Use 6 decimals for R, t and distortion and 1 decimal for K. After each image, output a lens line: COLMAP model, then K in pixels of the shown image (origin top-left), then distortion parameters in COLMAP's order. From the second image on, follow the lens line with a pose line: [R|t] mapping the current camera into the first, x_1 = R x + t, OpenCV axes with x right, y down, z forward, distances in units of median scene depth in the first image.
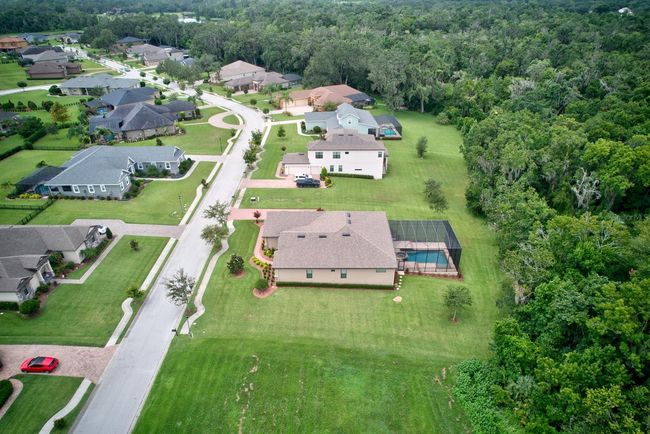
lens RADIAL K [[416.9, 0, 328.6], [0, 416.9, 217.0], [0, 0, 1]] dist [-0.088490, 0.080438]
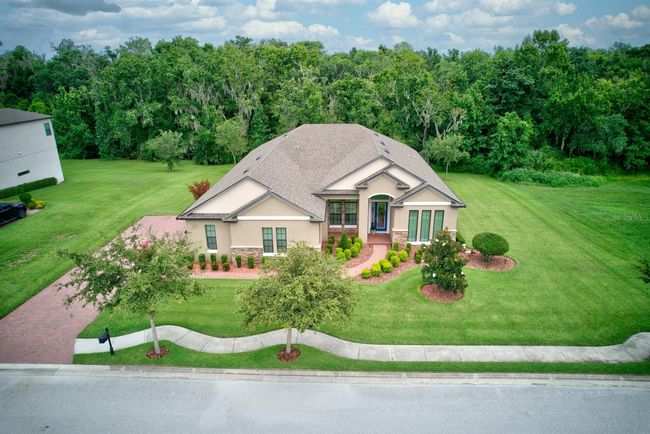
lens RADIAL K [[416.9, 0, 328.6], [0, 416.9, 217.0], [0, 0, 1]] dist [-0.088490, 0.080438]
pose [[0.009885, -0.327444, 0.944819, -0.355921], [0.495135, 0.822504, 0.279874, -0.036582], [-0.868760, 0.465046, 0.170259, 0.682272]]
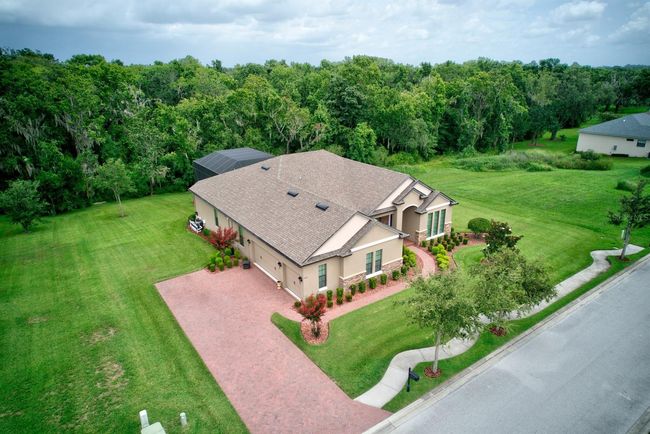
lens RADIAL K [[416.9, 0, 328.6], [0, 416.9, 217.0], [0, 0, 1]] dist [-0.088490, 0.080438]
pose [[-0.594061, -0.253678, 0.763373, -0.314432], [0.405456, 0.725186, 0.556517, -0.167559], [-0.694764, 0.640119, -0.327949, 0.858780]]
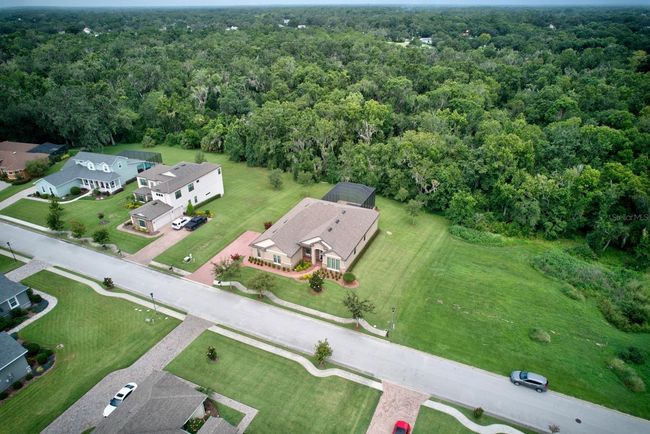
lens RADIAL K [[416.9, 0, 328.6], [0, 416.9, 217.0], [0, 0, 1]] dist [-0.088490, 0.080438]
pose [[0.386076, -0.416971, 0.822849, -0.668656], [0.449712, 0.863906, 0.226773, -0.163861], [-0.805422, 0.282494, 0.521050, 0.274401]]
